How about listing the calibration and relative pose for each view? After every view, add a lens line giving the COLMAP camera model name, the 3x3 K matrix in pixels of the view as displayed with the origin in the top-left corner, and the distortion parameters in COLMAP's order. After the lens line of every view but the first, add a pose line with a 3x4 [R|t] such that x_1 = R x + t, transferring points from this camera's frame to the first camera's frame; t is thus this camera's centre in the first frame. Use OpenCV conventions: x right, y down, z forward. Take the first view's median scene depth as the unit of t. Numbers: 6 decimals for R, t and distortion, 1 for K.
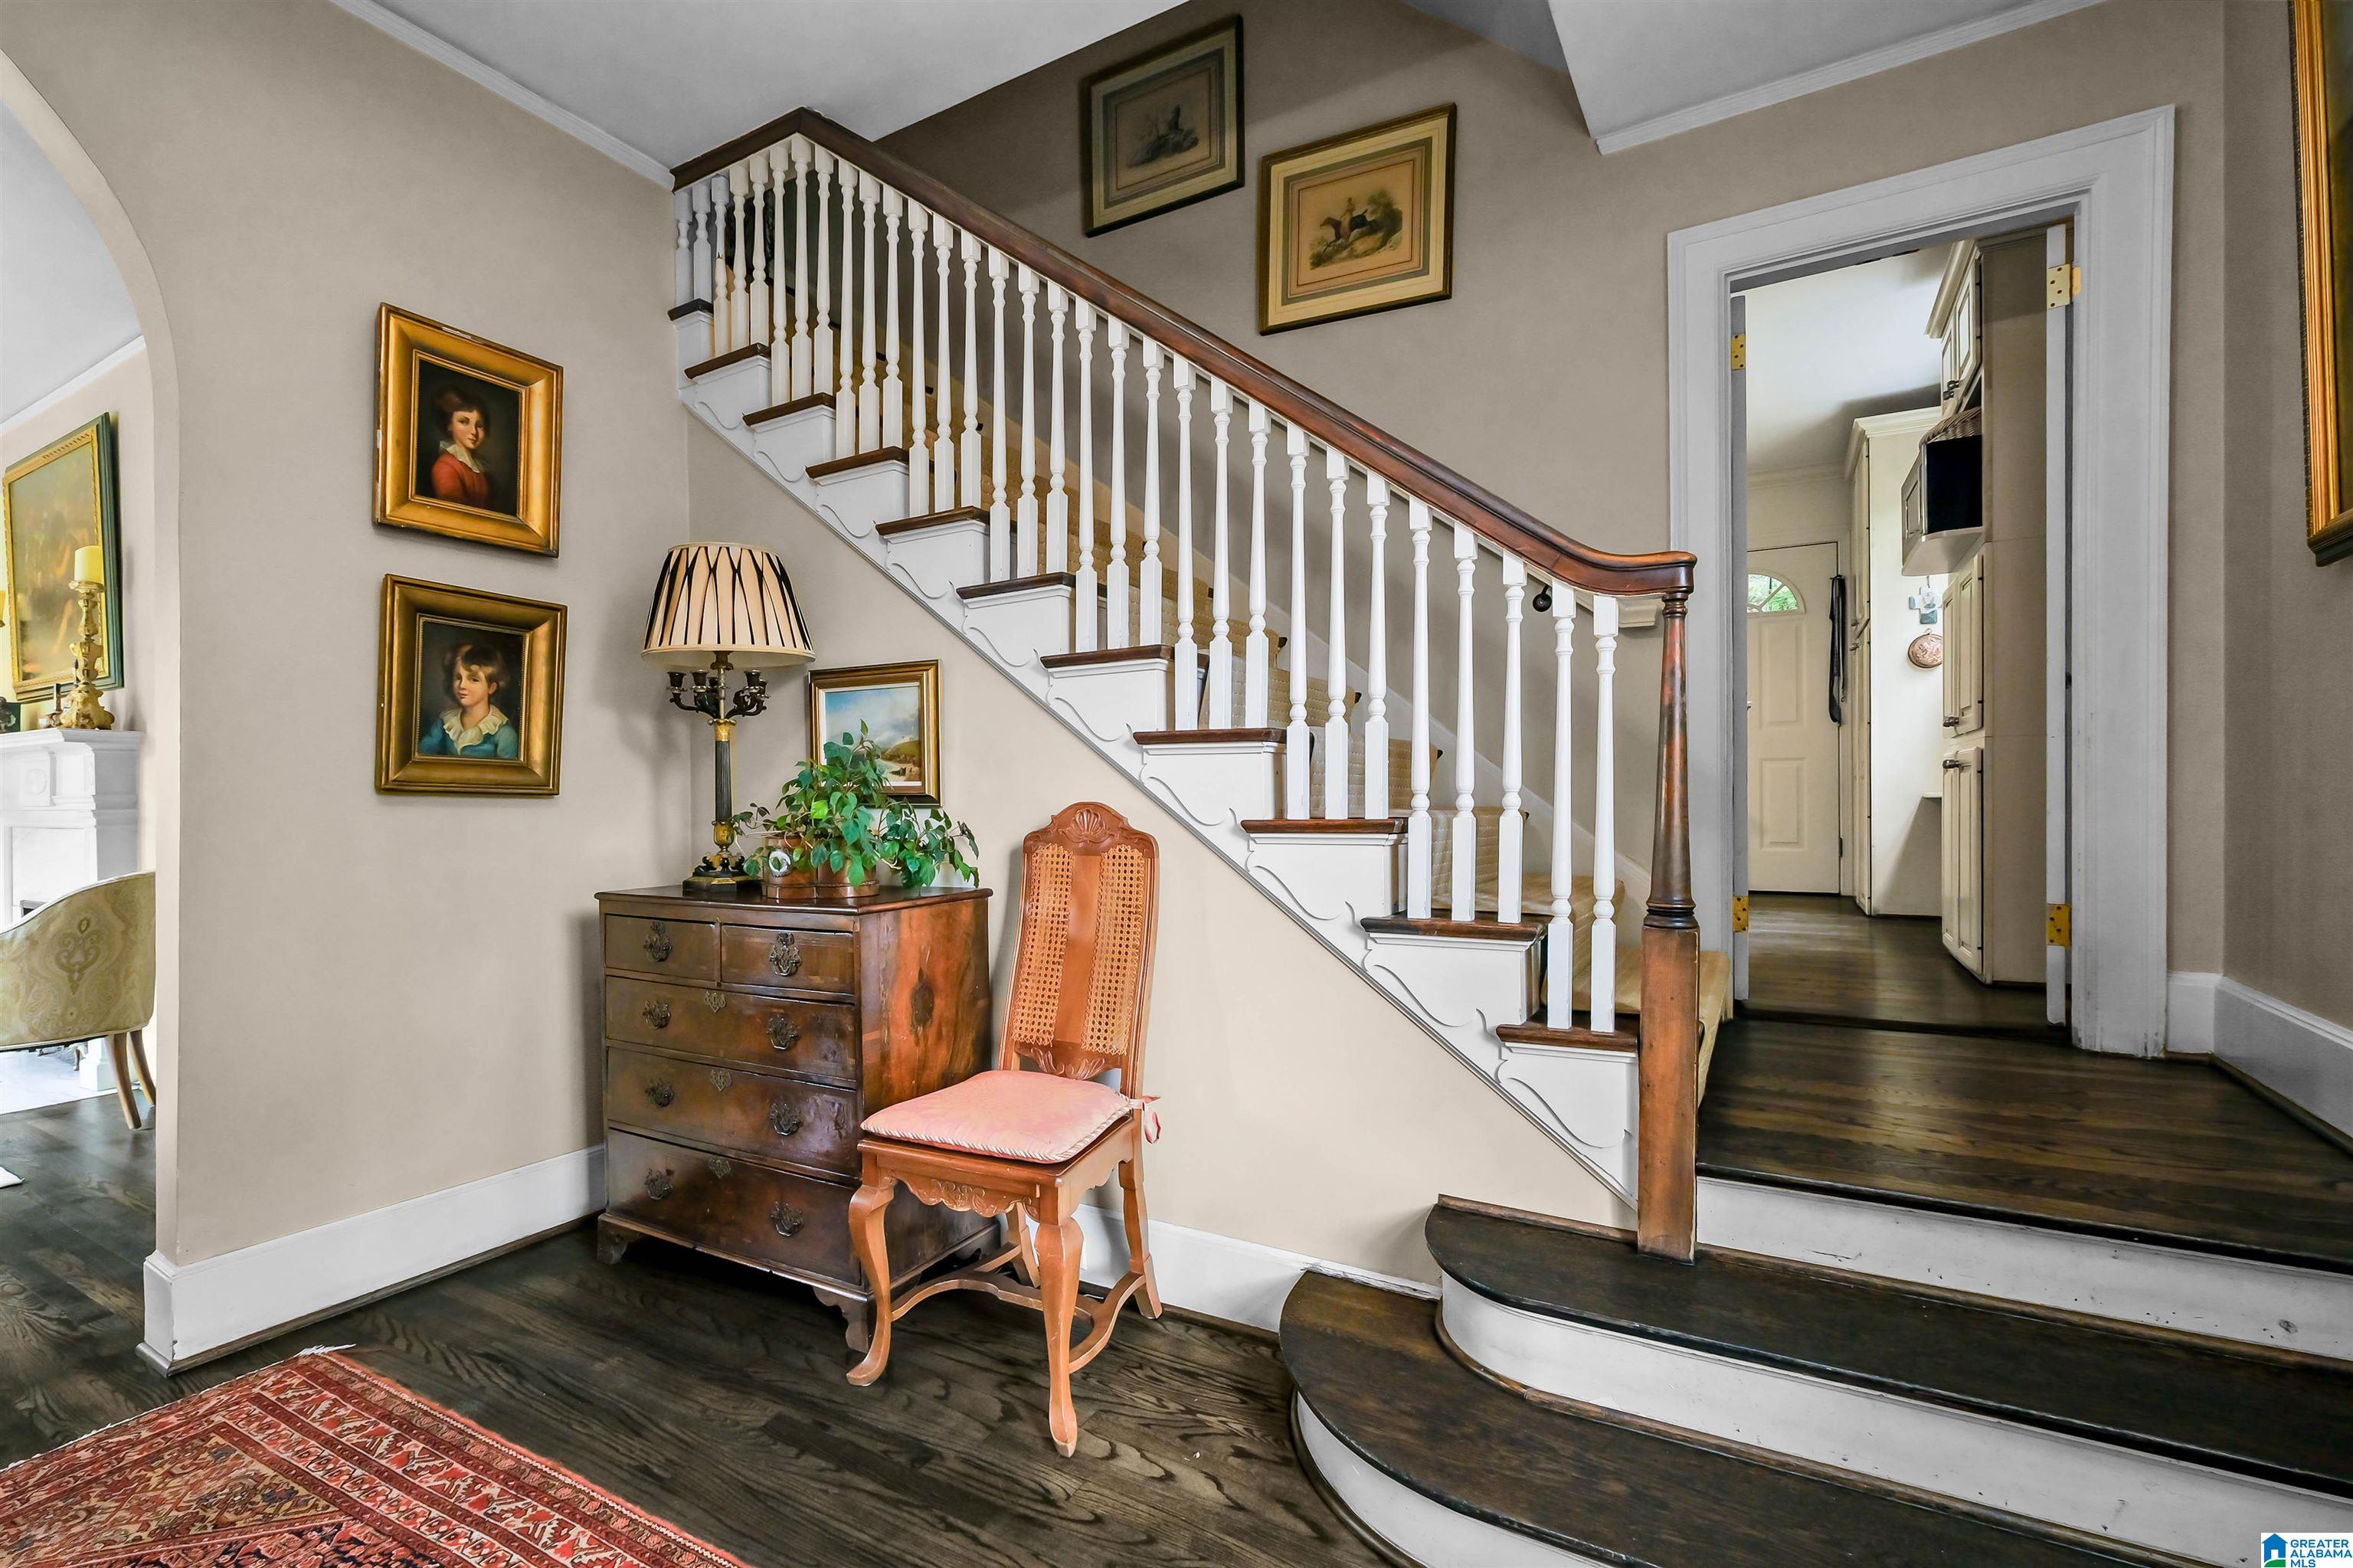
lens RADIAL K [[1044.6, 0, 1179.7], [0, 1044.6, 795.1], [0, 0, 1]] dist [-0.004480, 0.001138]
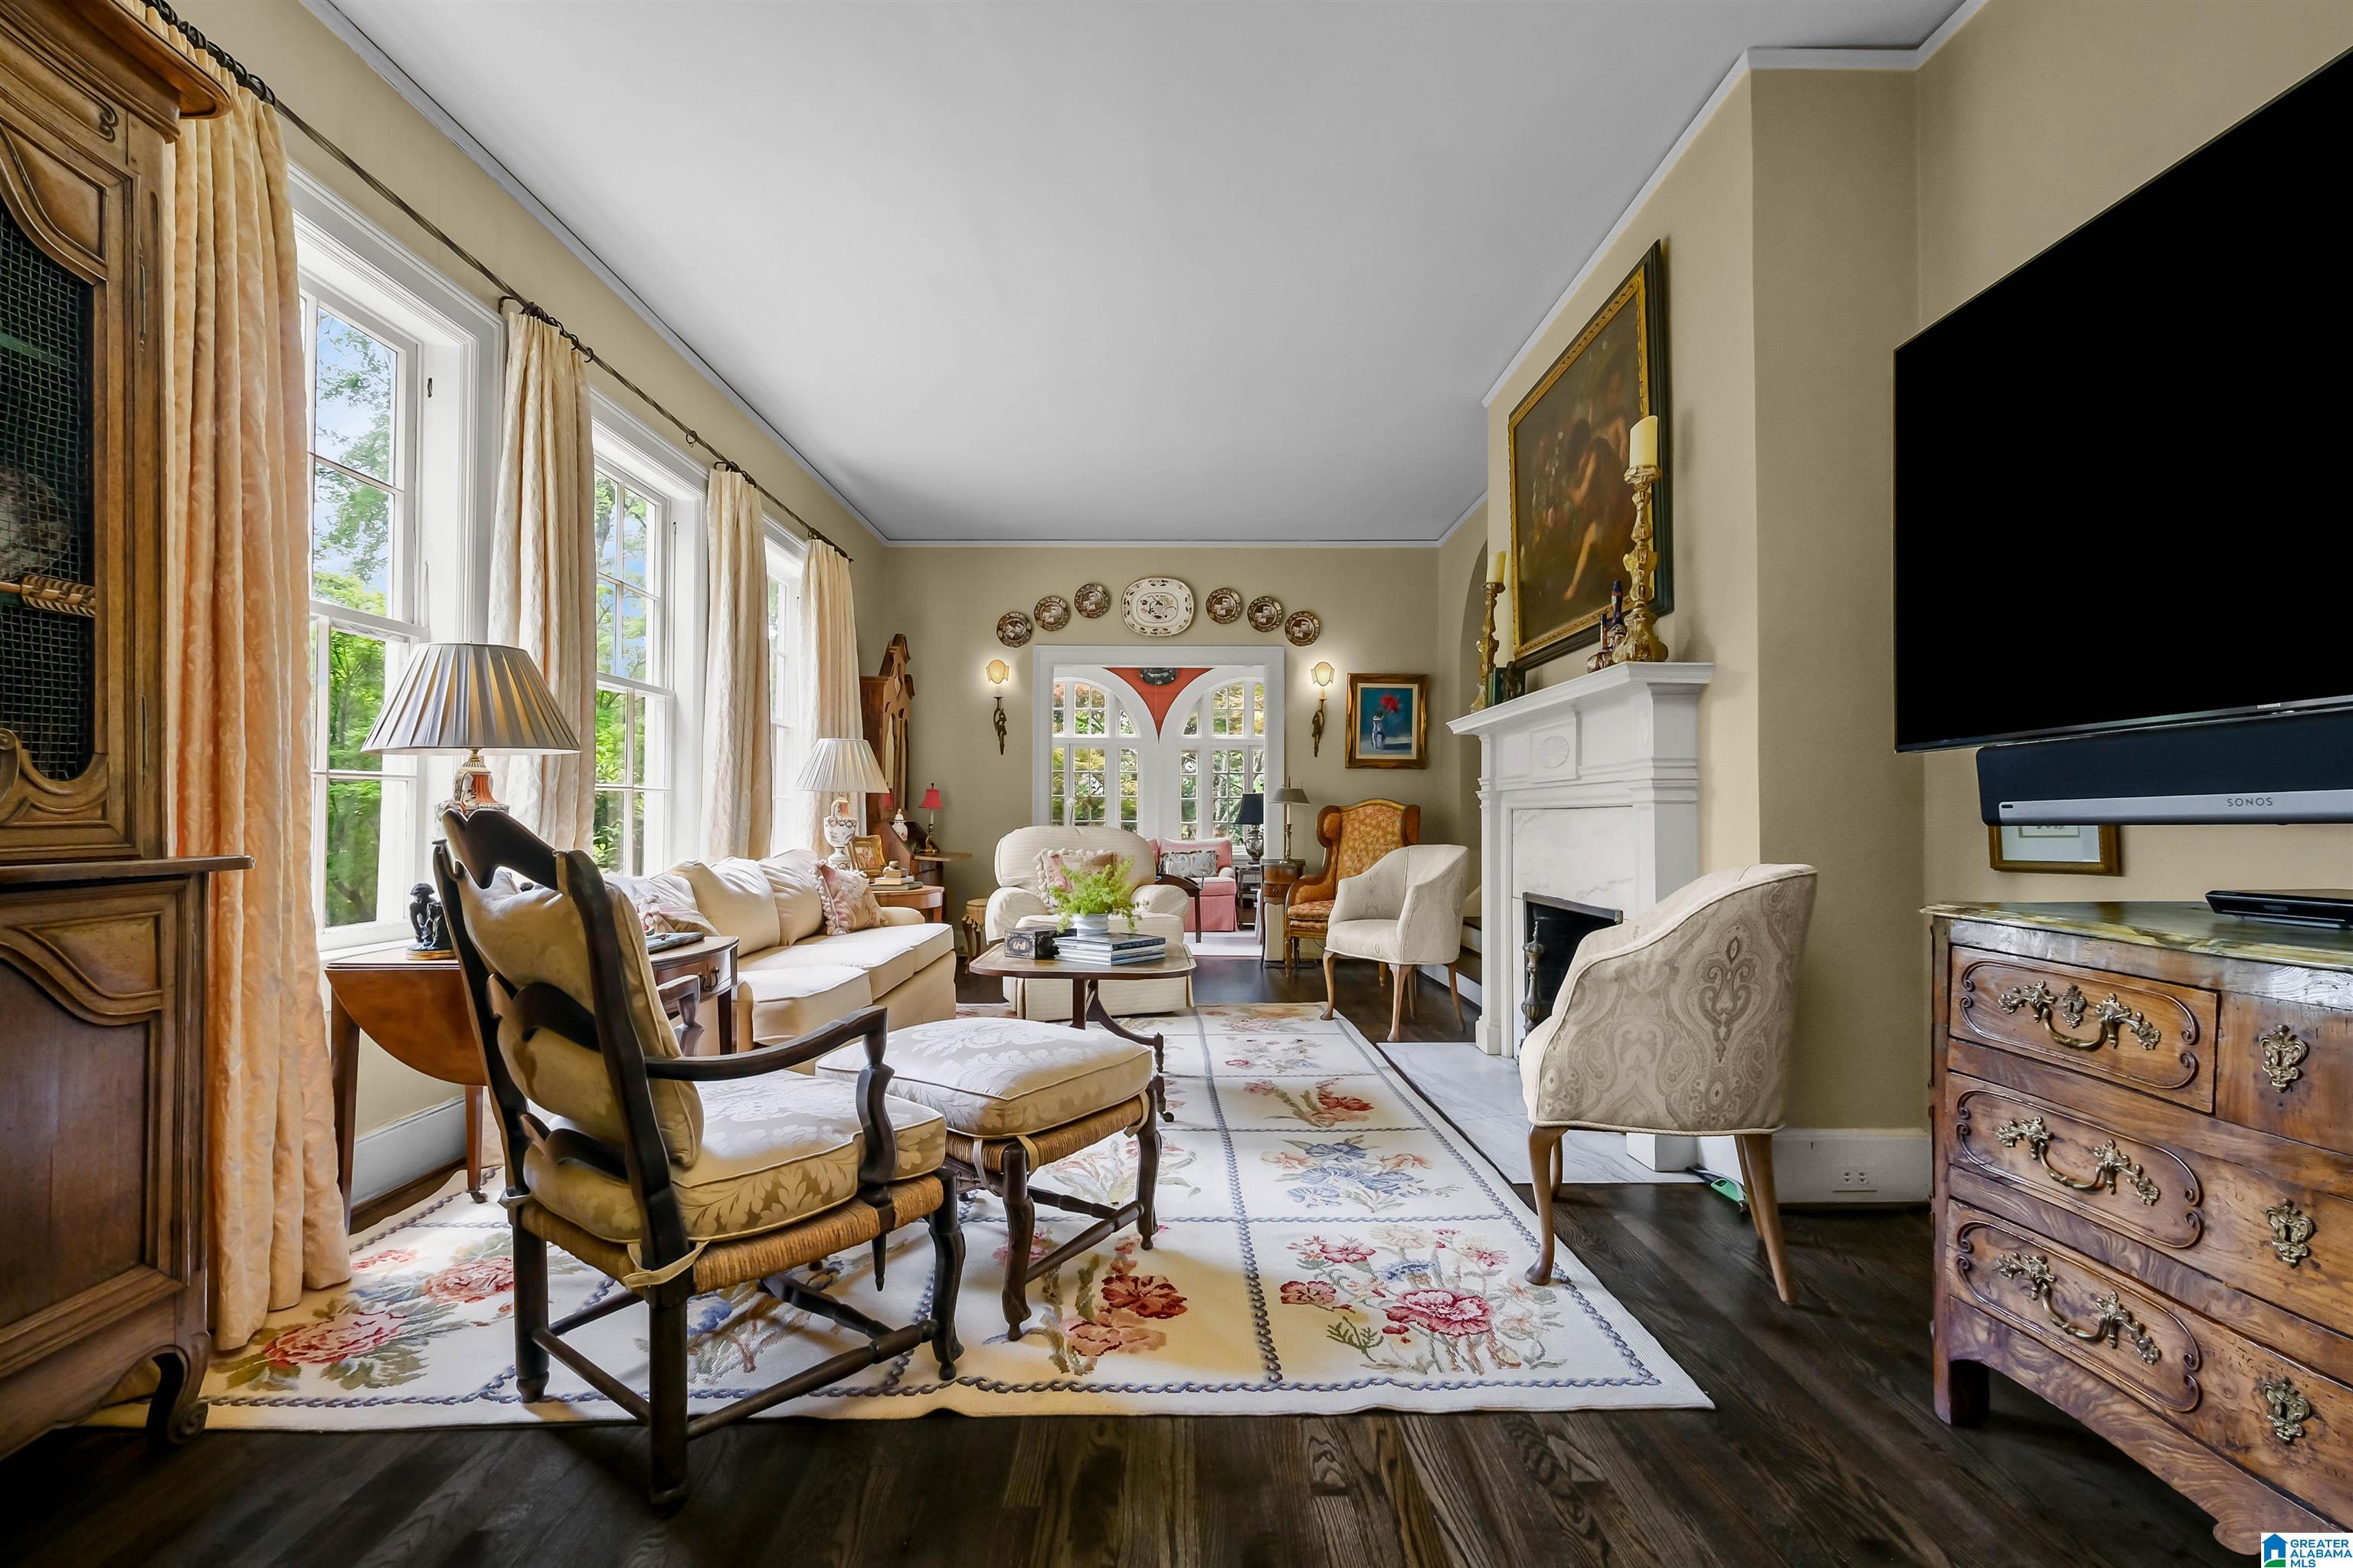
lens RADIAL K [[1044.6, 0, 1177.6], [0, 1044.6, 793.0], [0, 0, 1]] dist [-0.004480, 0.001138]
pose [[0.508314, -0.007376, -0.861140, -0.990464], [-0.011963, 0.999806, -0.015625, 0.066625], [0.861089, 0.018245, 0.508127, 0.582461]]
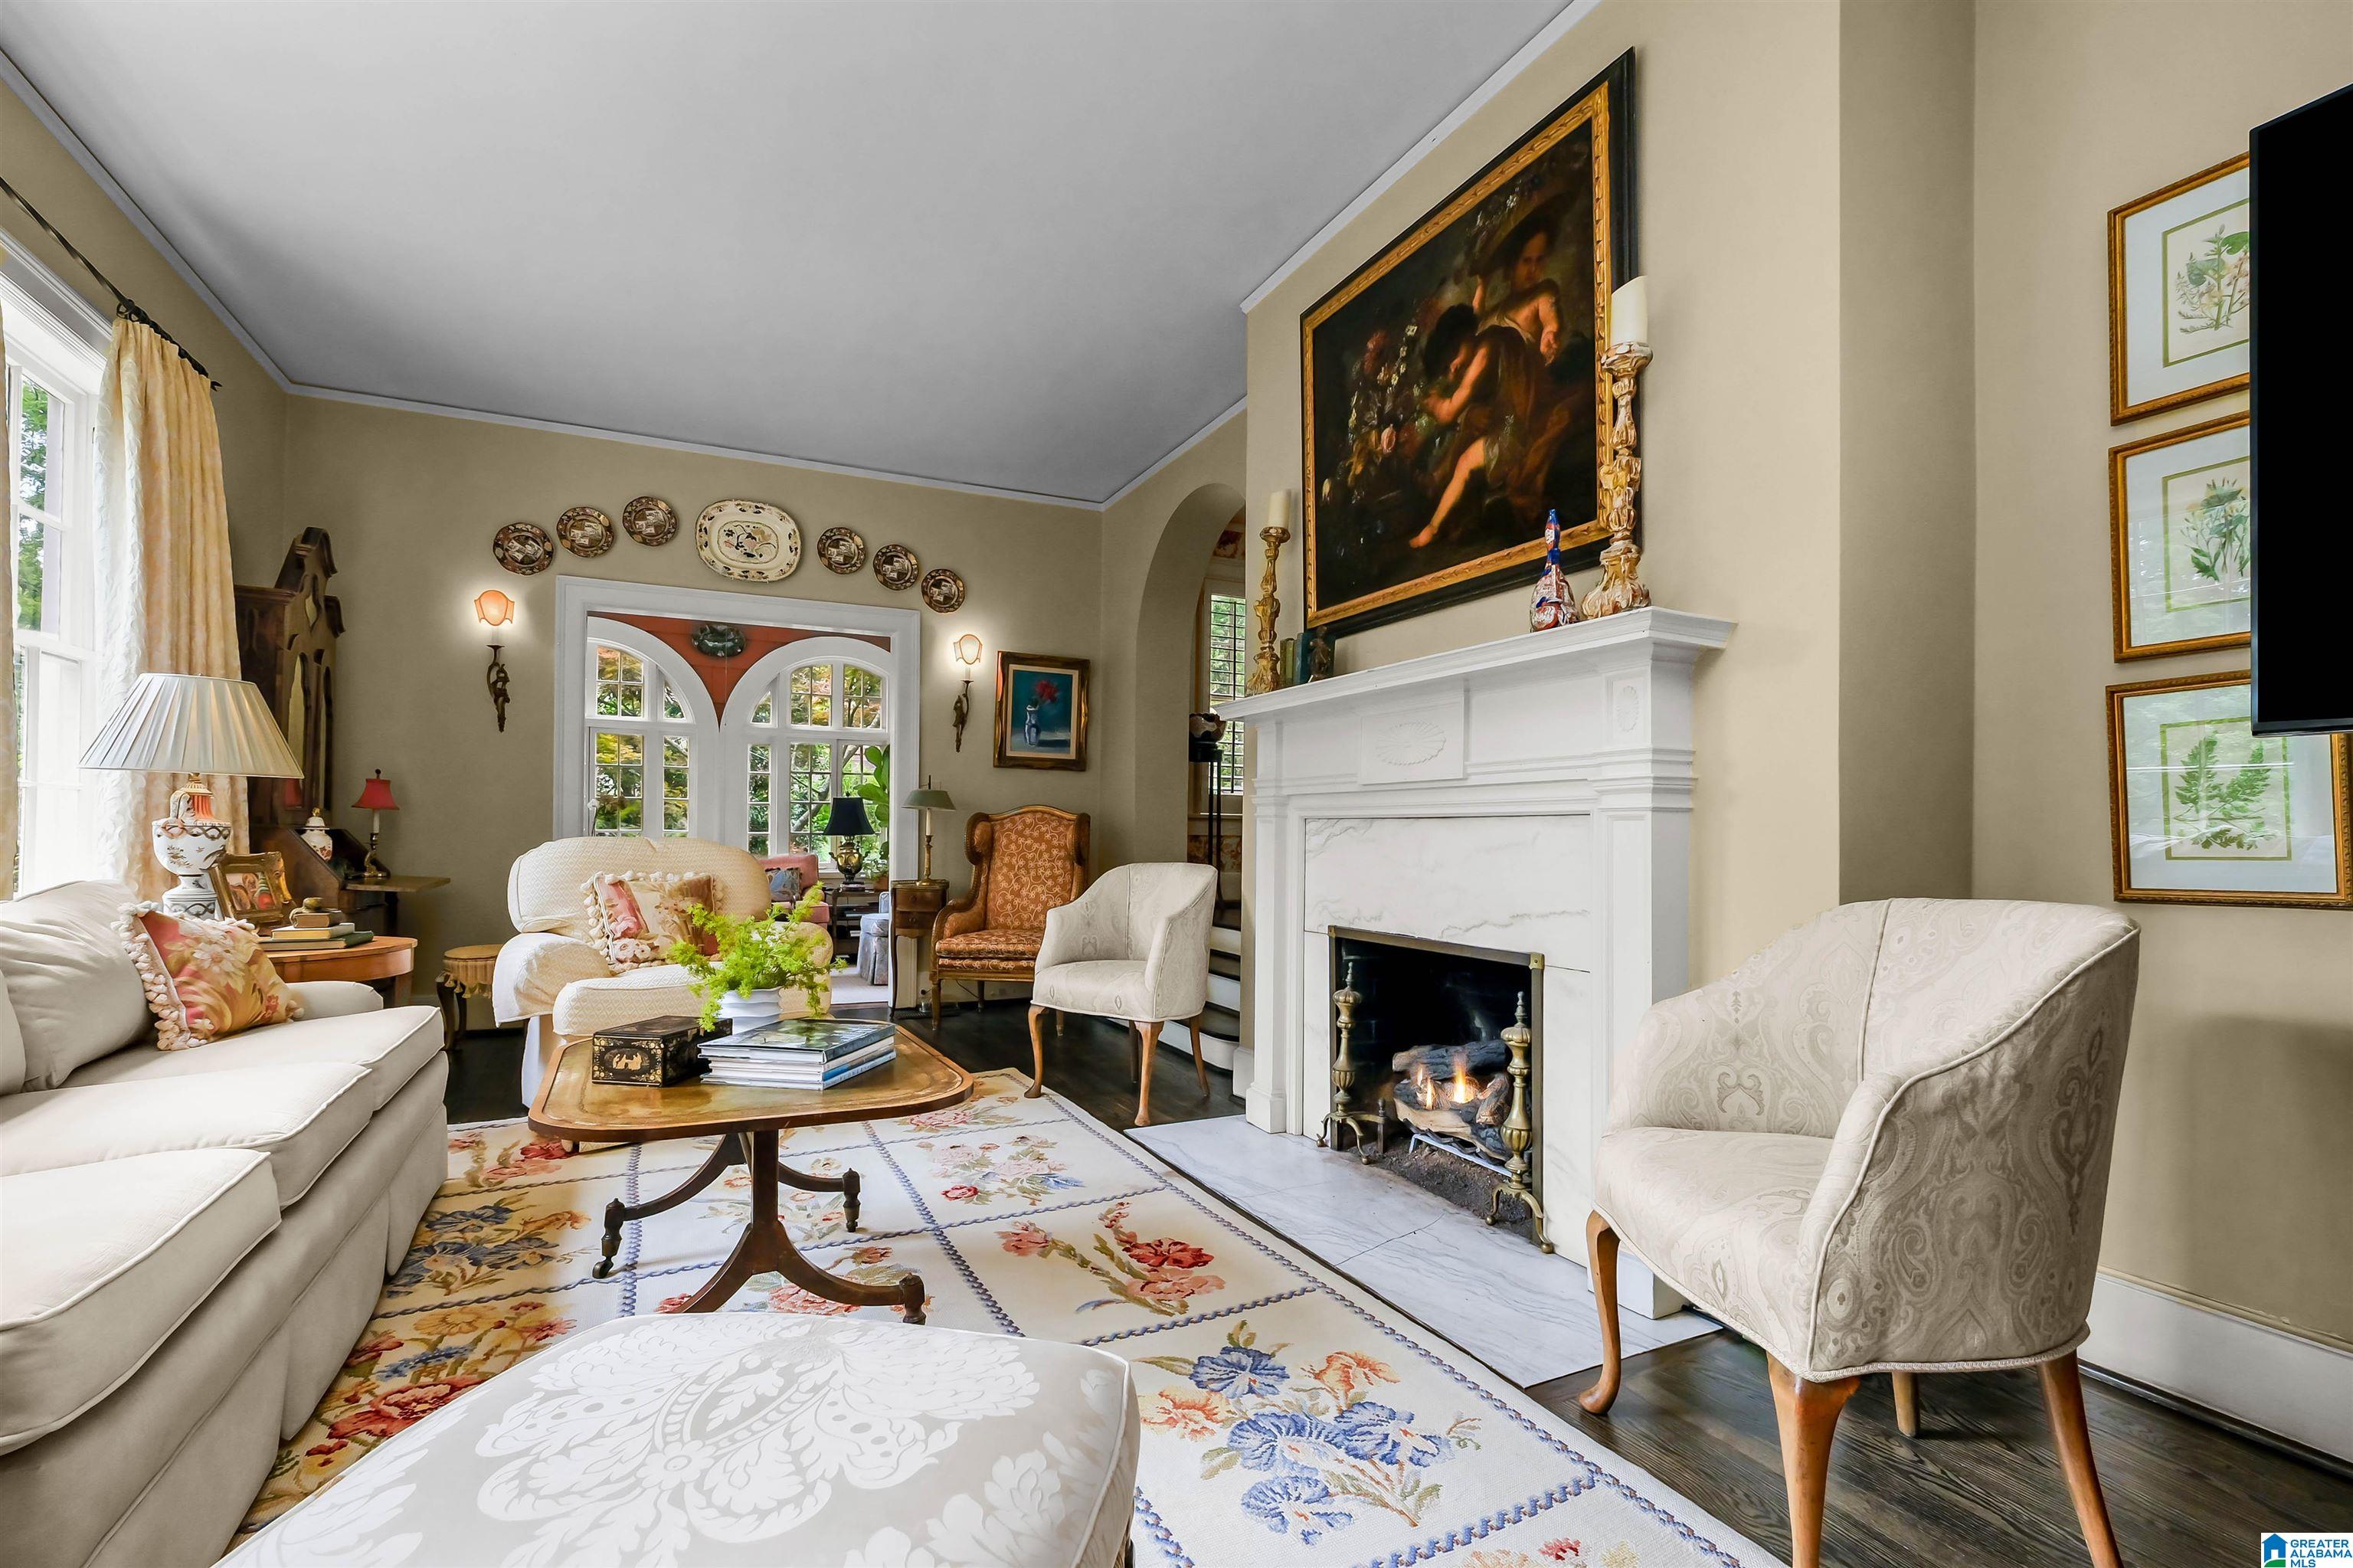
lens RADIAL K [[1044.6, 0, 1165.5], [0, 1044.6, 826.7], [0, 0, 1]] dist [-0.004480, 0.001138]
pose [[0.825474, 0.016836, -0.564188, -1.604230], [-0.021126, 0.999776, -0.001077, 0.076311], [0.564044, 0.012808, 0.825645, 0.722683]]
